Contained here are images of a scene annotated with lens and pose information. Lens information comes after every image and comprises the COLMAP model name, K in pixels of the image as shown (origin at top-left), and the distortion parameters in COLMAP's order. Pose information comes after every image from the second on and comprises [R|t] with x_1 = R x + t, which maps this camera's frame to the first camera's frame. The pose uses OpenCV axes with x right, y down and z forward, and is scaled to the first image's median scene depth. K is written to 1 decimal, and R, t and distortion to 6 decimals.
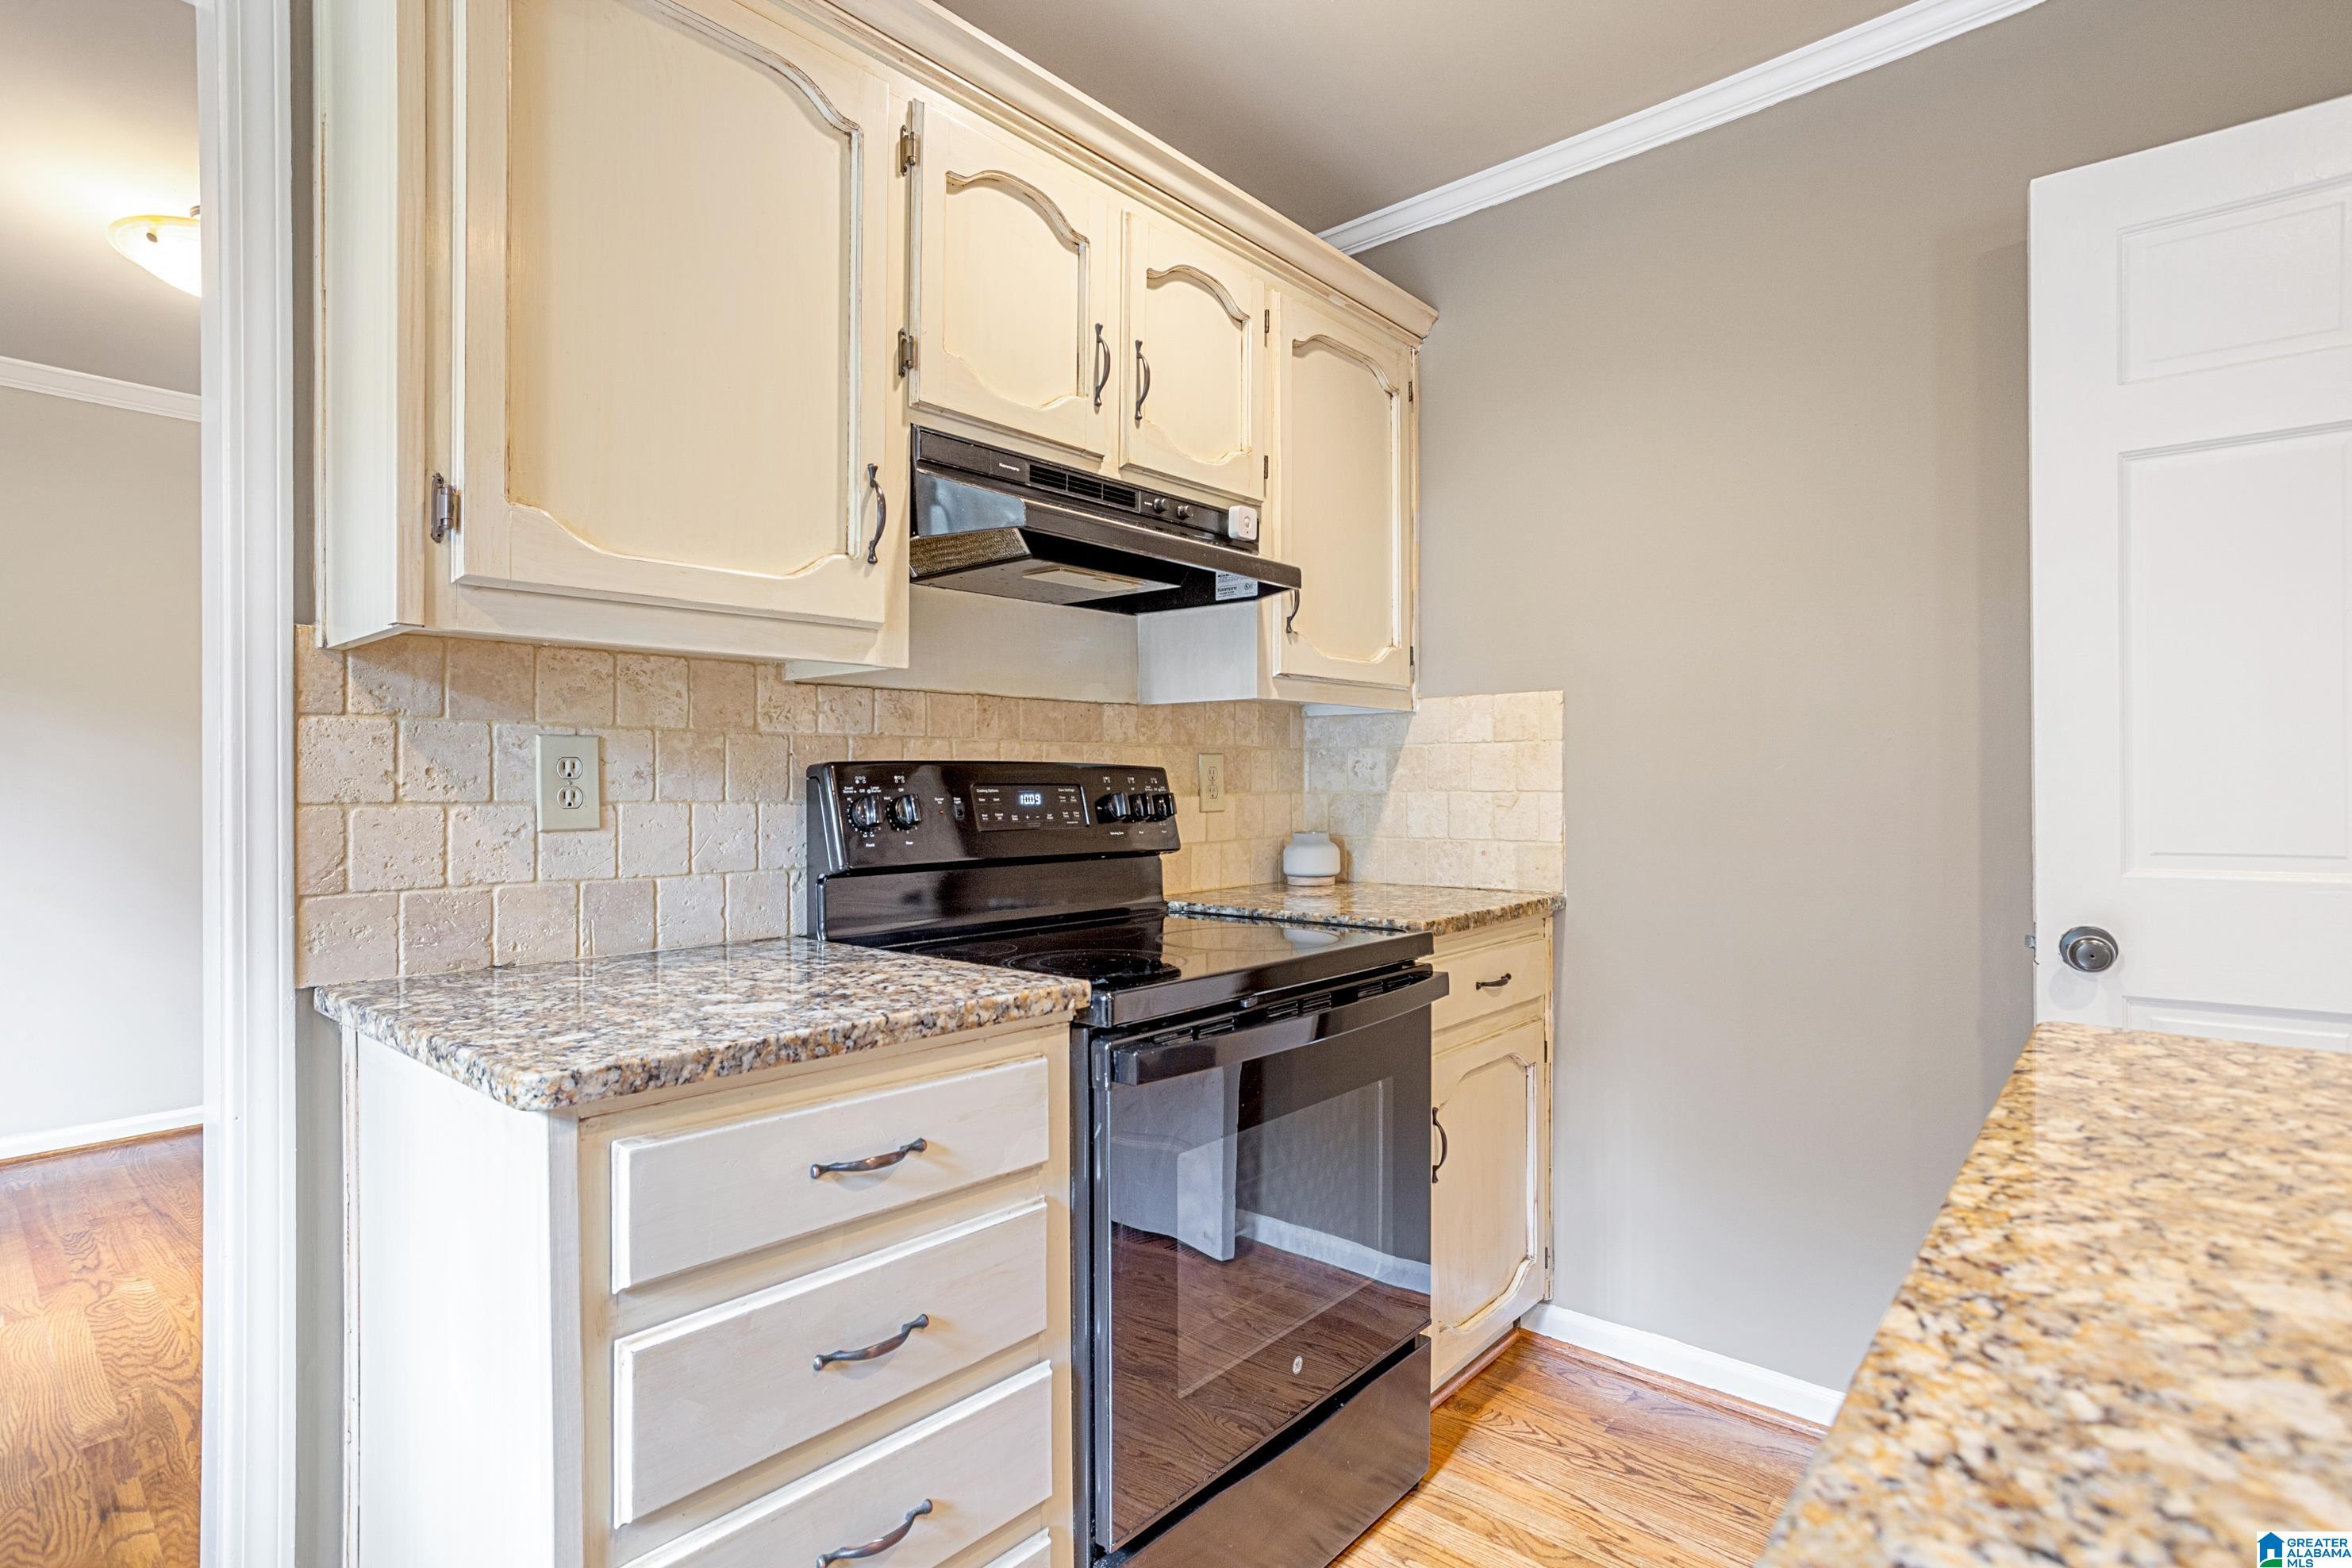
lens RADIAL K [[1167.8, 0, 1176.0], [0, 1167.8, 784.0], [0, 0, 1]] dist [-0.052017, 0.033291]
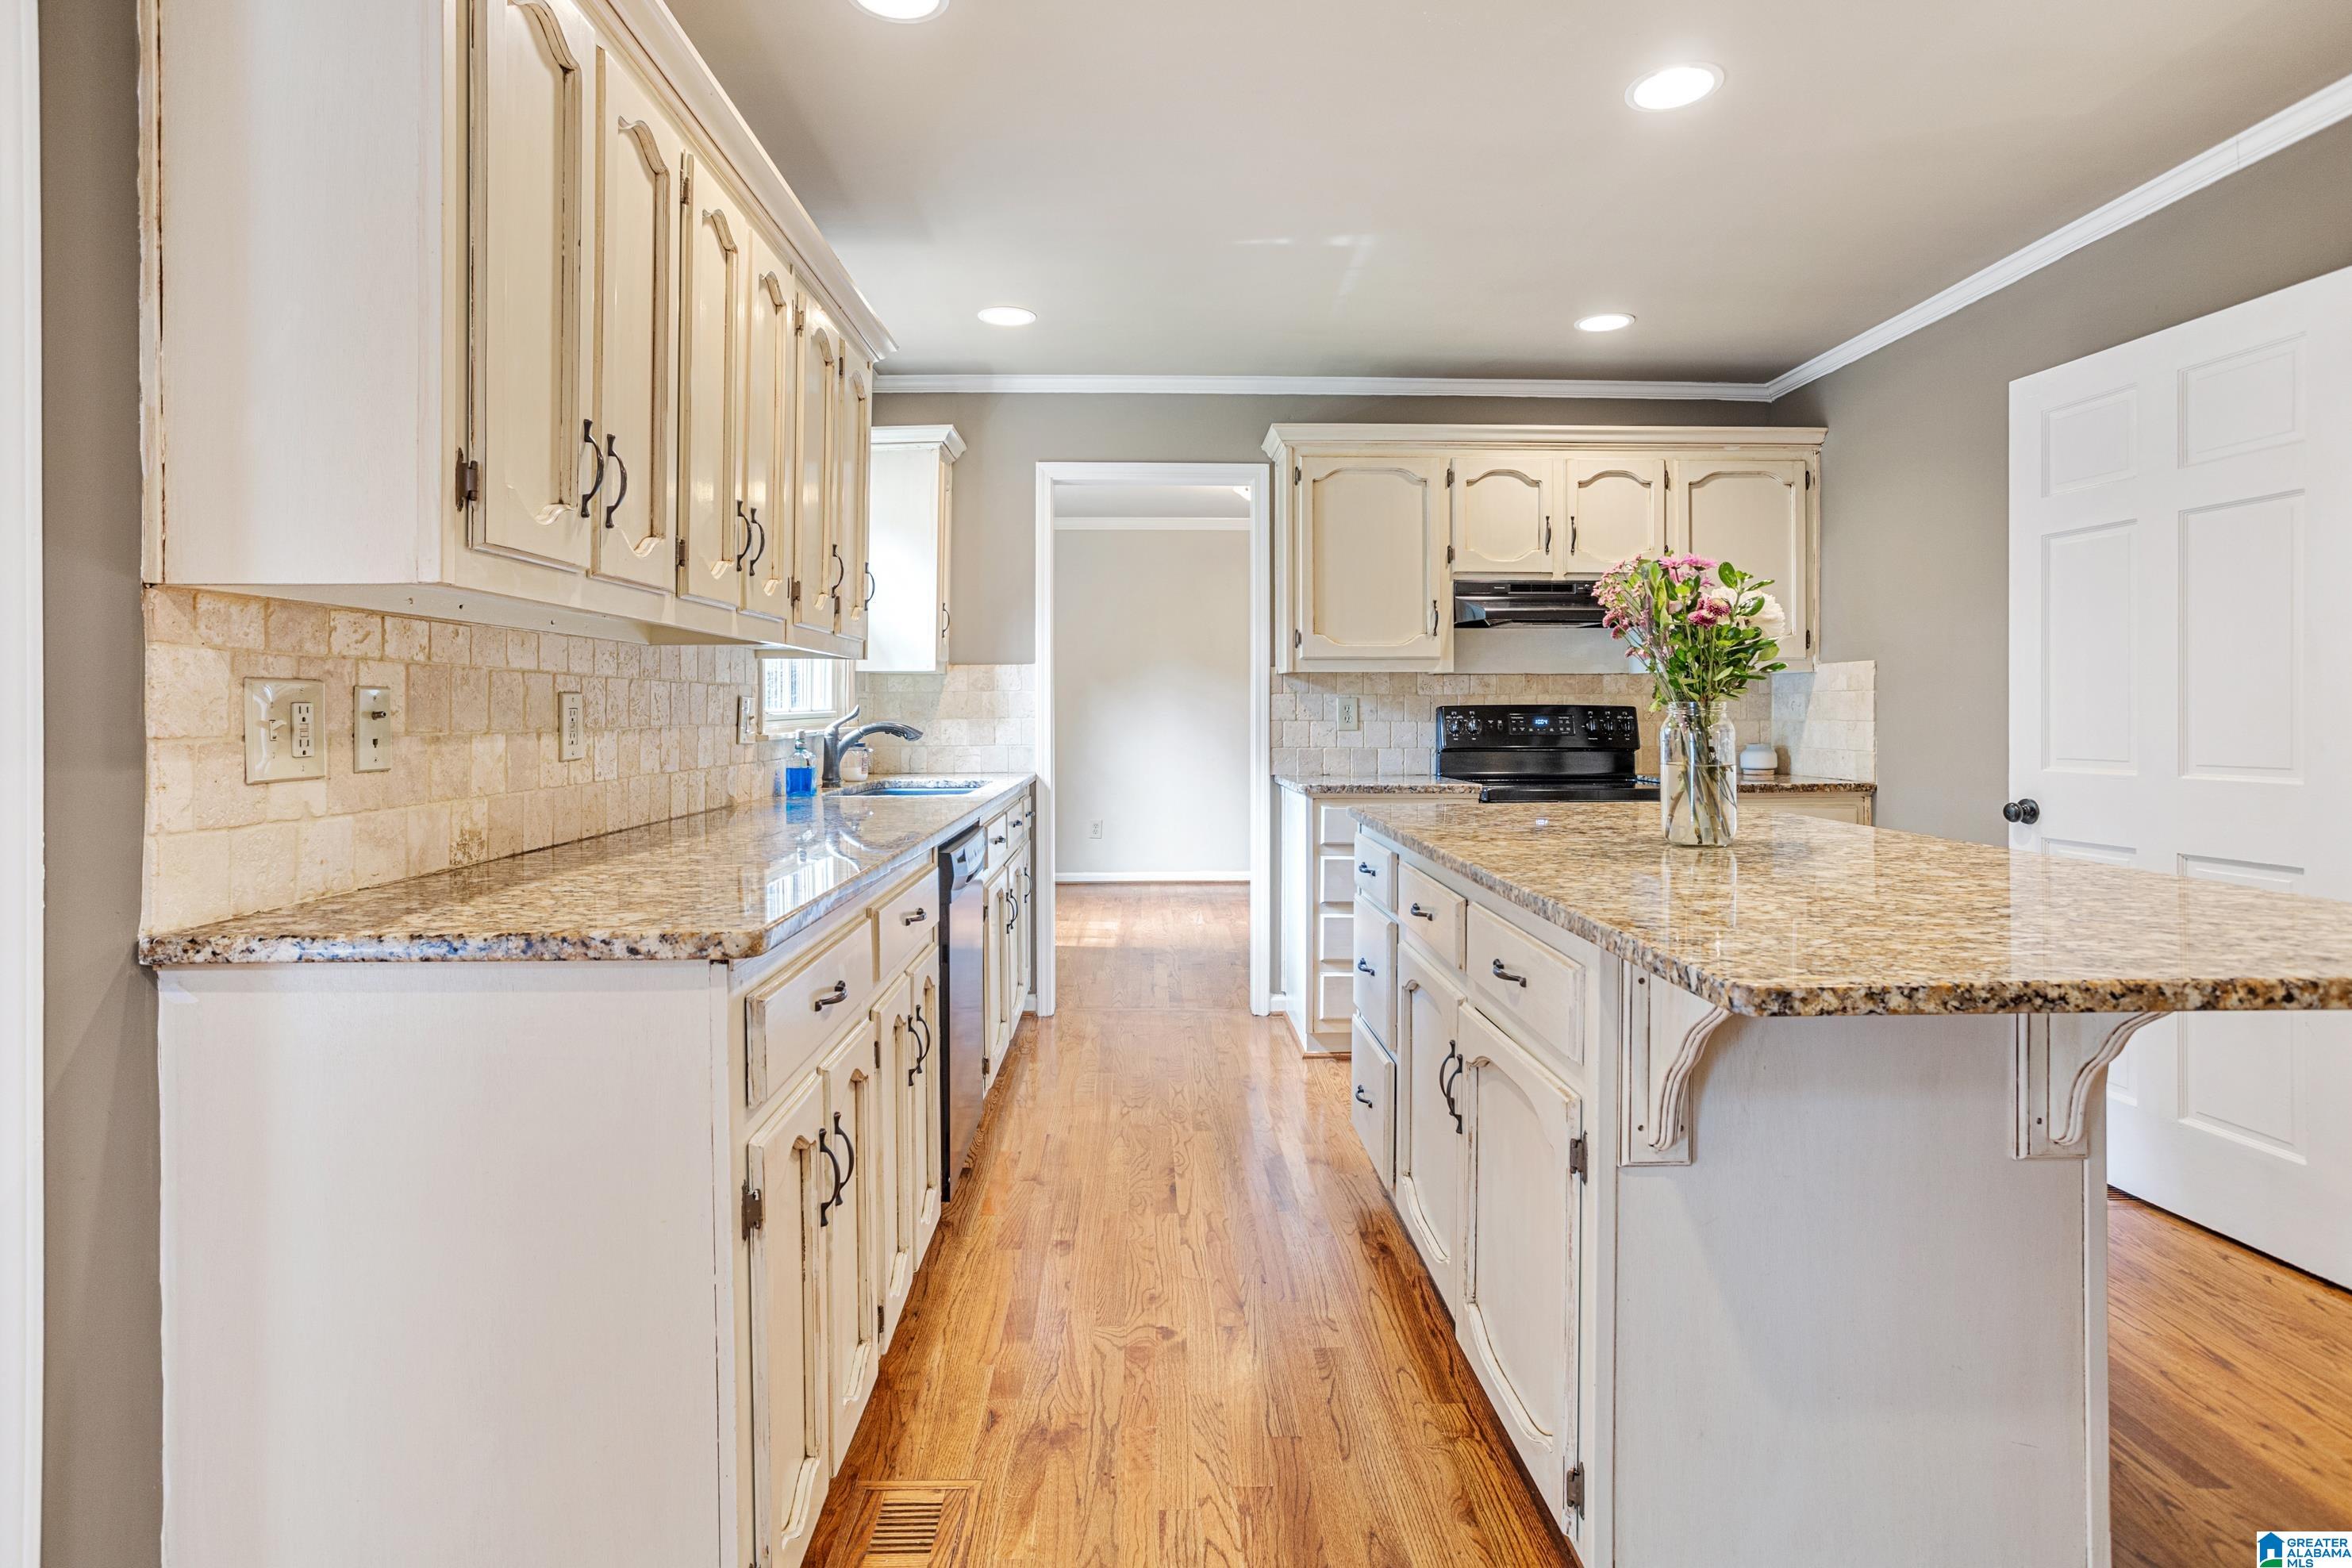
lens RADIAL K [[1178.3, 0, 1167.6], [0, 1178.3, 681.1], [0, 0, 1]] dist [-0.025929, 0.022008]
pose [[0.684923, -0.013674, -0.728487, 1.181393], [-0.001465, 0.999796, -0.020145, -0.020712], [0.728614, 0.014865, 0.684763, -1.216393]]
